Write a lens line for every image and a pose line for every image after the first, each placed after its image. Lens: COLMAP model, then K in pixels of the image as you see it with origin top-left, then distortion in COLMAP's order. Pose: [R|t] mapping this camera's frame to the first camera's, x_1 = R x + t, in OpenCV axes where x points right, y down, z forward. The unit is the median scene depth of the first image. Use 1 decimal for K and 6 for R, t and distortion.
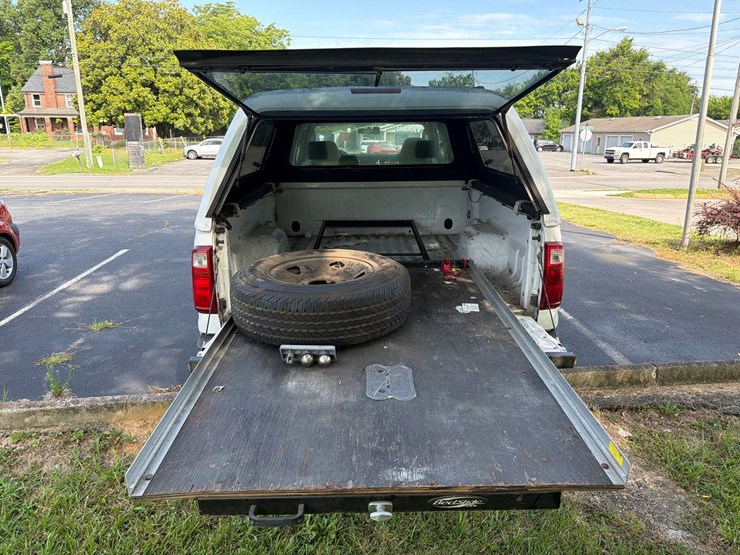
lens RADIAL K [[522.6, 0, 371.4], [0, 522.6, 279.3], [0, 0, 1]] dist [0.033493, -0.042065]
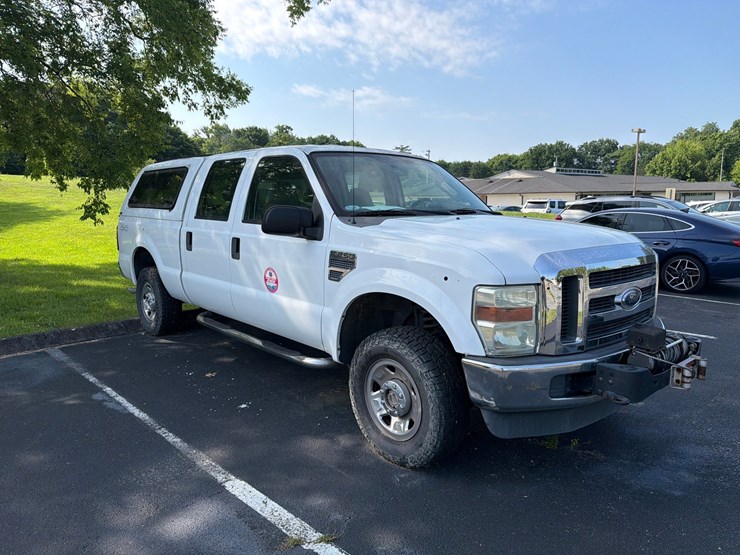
lens RADIAL K [[522.6, 0, 365.6], [0, 522.6, 275.2], [0, 0, 1]] dist [0.033493, -0.042065]
pose [[-0.760130, 0.094730, -0.642828, 0.736741], [-0.172668, 0.924296, 0.340385, -0.609012], [0.626408, 0.369733, -0.686229, 2.373883]]
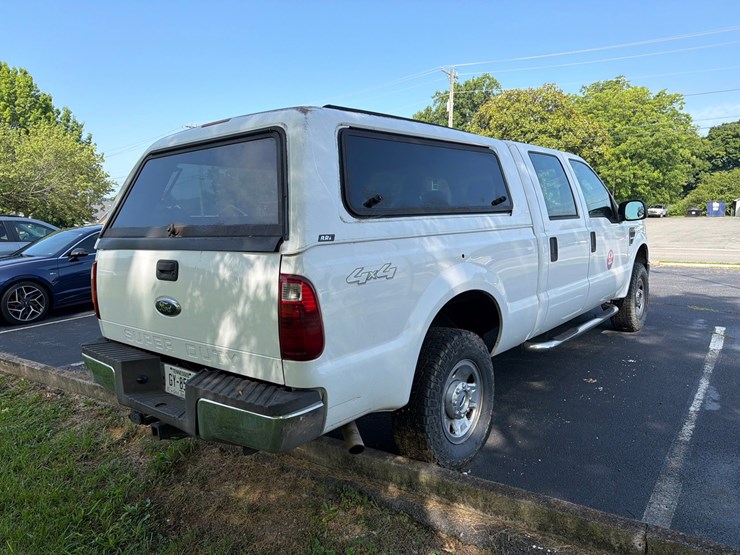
lens RADIAL K [[522.6, 0, 372.3], [0, 522.6, 276.6], [0, 0, 1]] dist [0.033493, -0.042065]
pose [[0.764160, 0.057368, -0.642470, 0.621741], [-0.148016, 0.985054, -0.088093, -0.010718], [0.627814, 0.162413, 0.761230, 0.311064]]
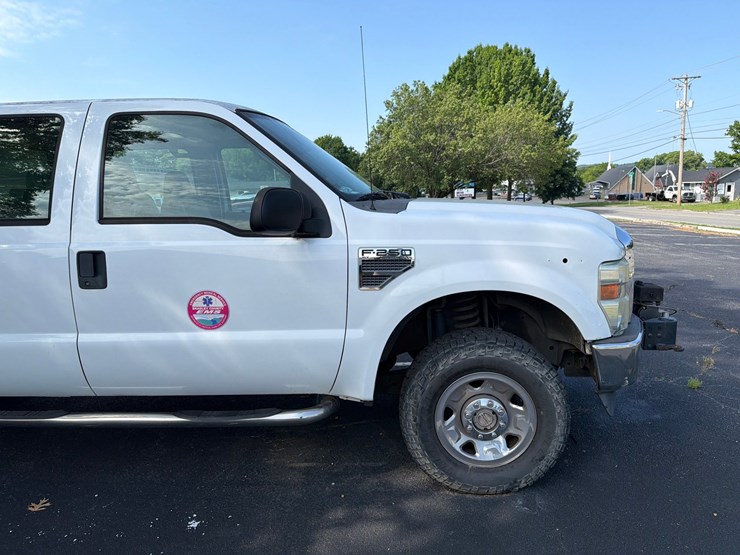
lens RADIAL K [[522.6, 0, 376.4], [0, 522.6, 282.1], [0, 0, 1]] dist [0.033493, -0.042065]
pose [[-0.065594, 0.169796, -0.983294, 0.826816], [-0.242292, 0.953215, 0.180765, -0.429057], [0.967983, 0.250101, -0.021385, 1.796424]]
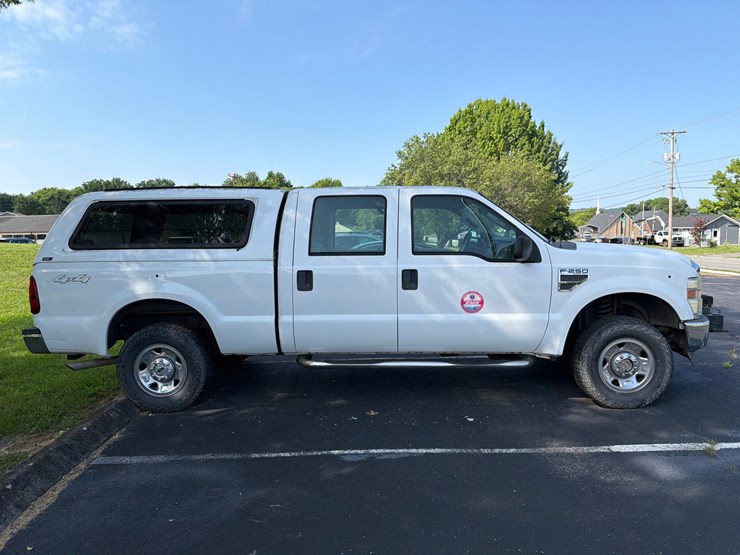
lens RADIAL K [[522.6, 0, 375.5], [0, 522.6, 277.6], [0, 0, 1]] dist [0.033493, -0.042065]
pose [[-0.050130, 0.085122, -0.995109, 1.353252], [-0.253961, 0.962525, 0.095128, -0.343931], [0.965914, 0.257488, -0.026634, 1.419636]]
